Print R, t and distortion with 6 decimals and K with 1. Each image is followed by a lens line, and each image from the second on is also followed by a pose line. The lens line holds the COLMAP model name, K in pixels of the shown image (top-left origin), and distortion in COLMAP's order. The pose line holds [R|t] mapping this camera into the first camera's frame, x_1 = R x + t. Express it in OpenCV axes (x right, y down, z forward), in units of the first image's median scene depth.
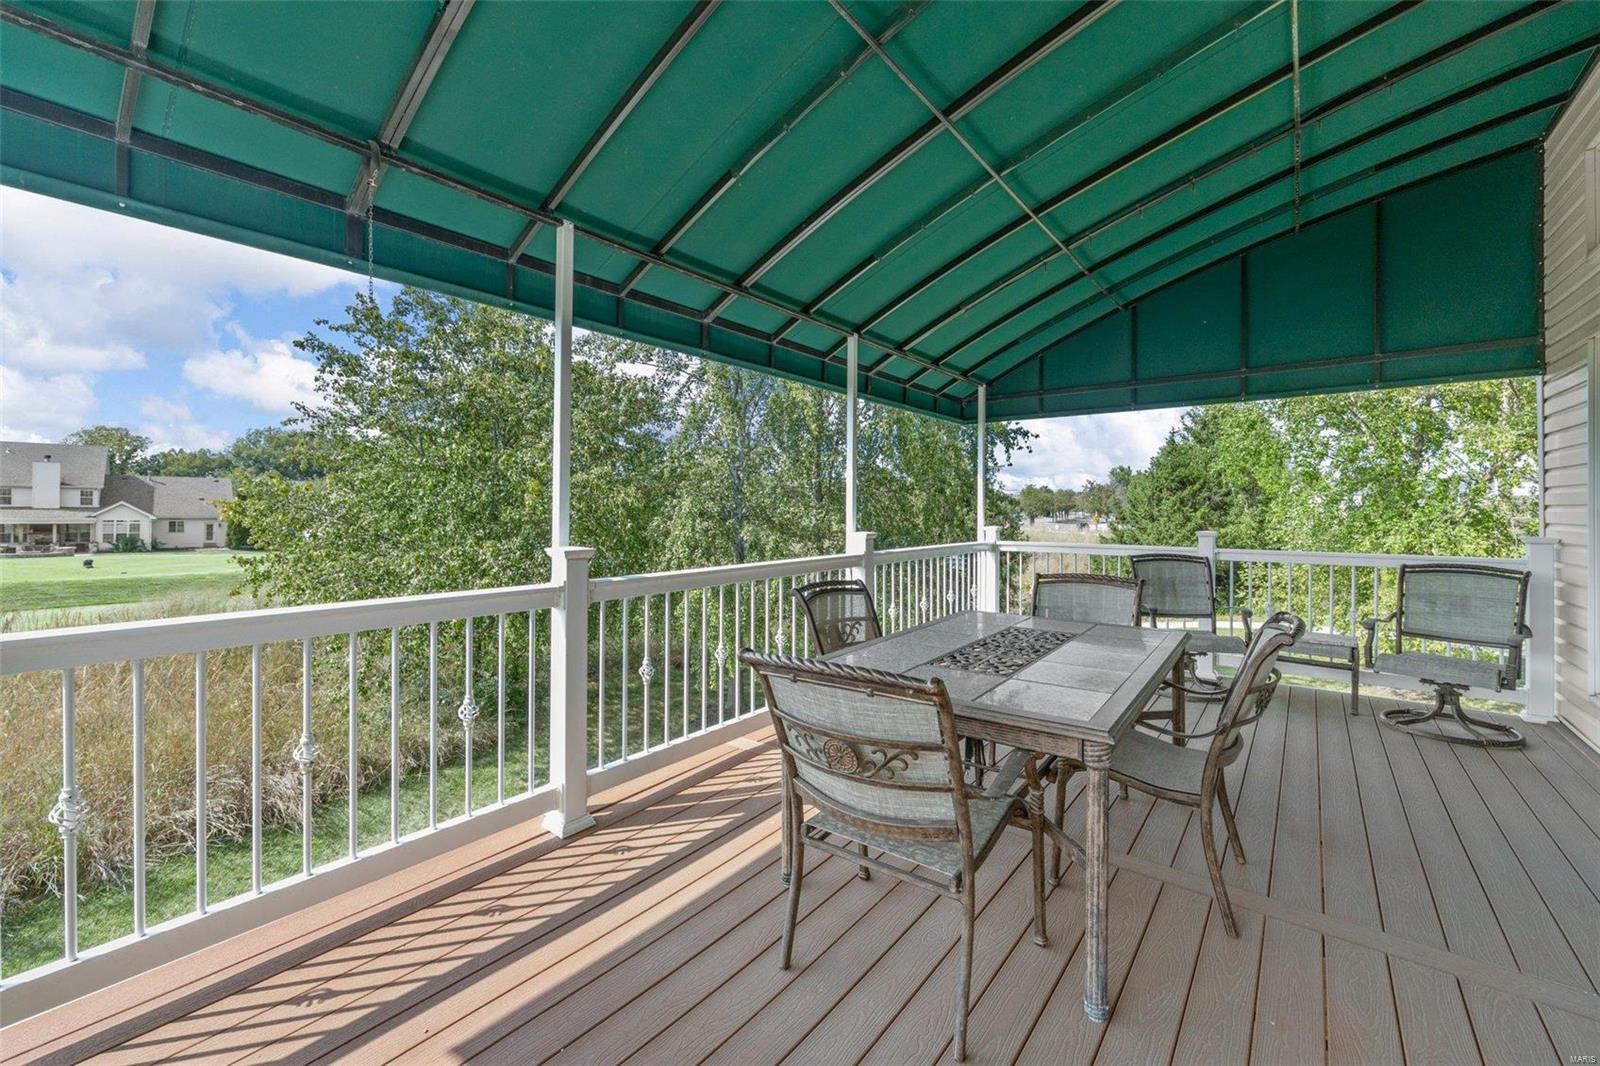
lens RADIAL K [[622.7, 0, 800.3], [0, 622.7, 508.1], [0, 0, 1]] dist [0.000490, 0.000037]
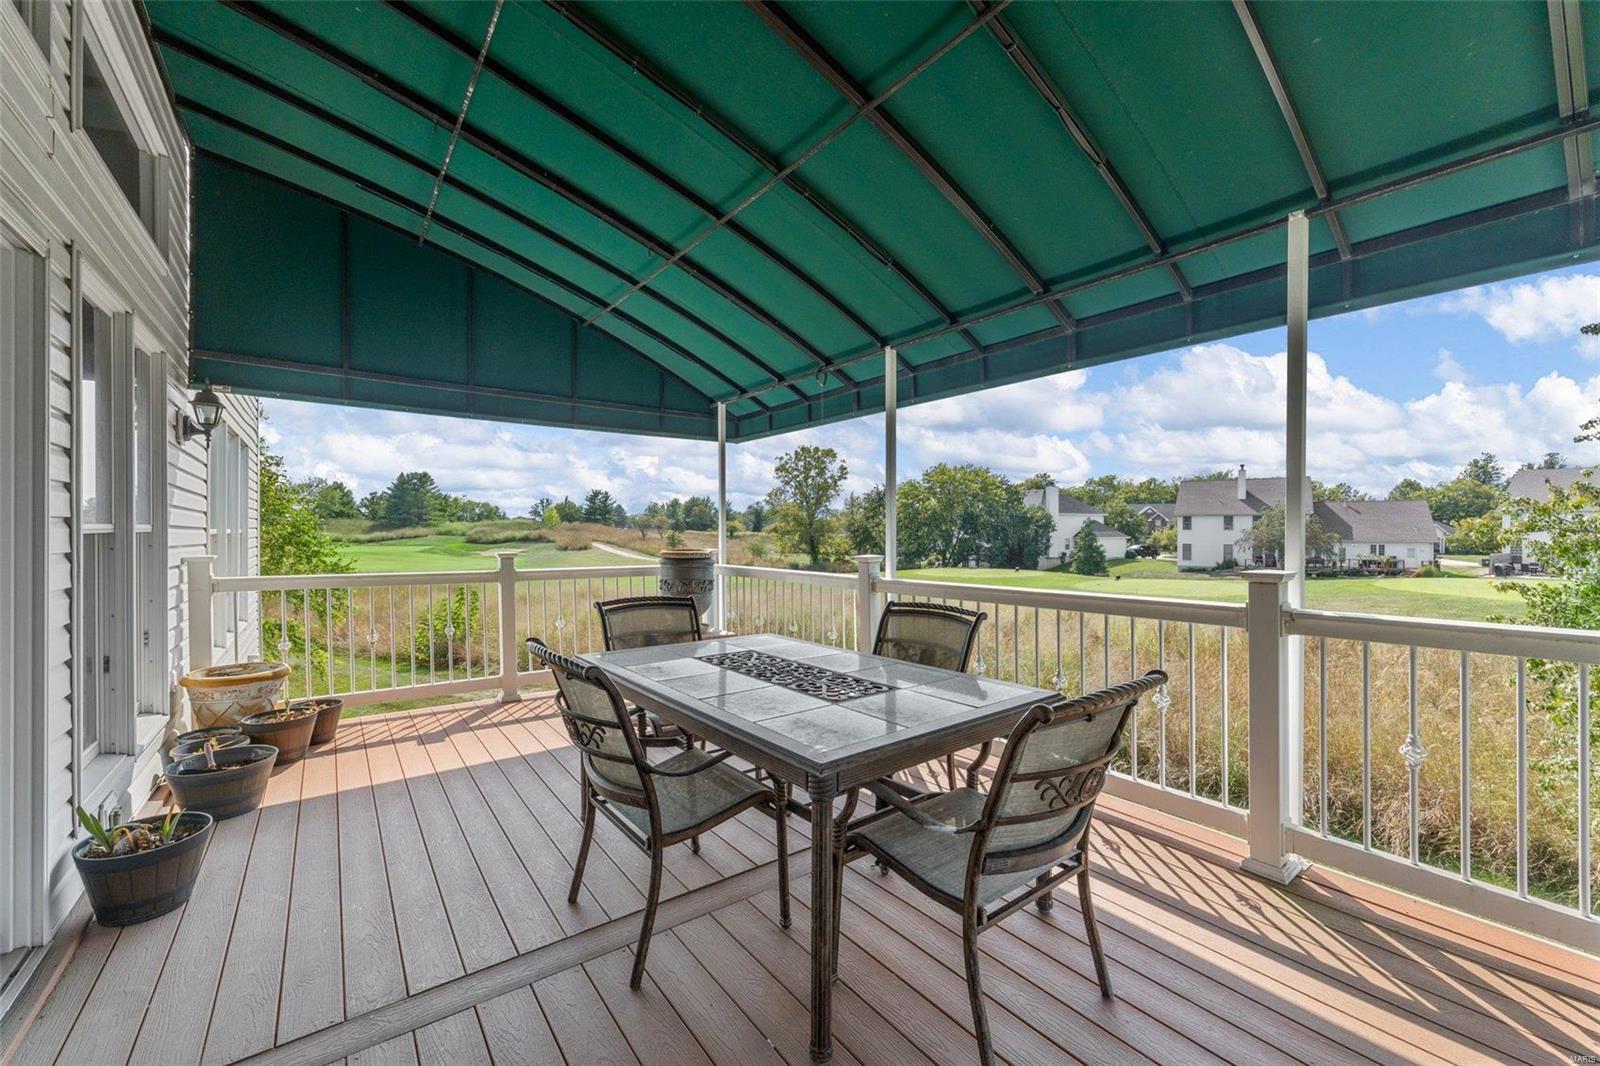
lens RADIAL K [[642.2, 0, 795.8], [0, 642.2, 543.2], [0, 0, 1]] dist [0.000689, 0.000054]
pose [[-0.252882, 0.014016, -0.967396, 0.708504], [-0.001904, 0.999886, 0.014984, 0.005341], [0.967495, 0.005631, -0.252827, 0.532463]]
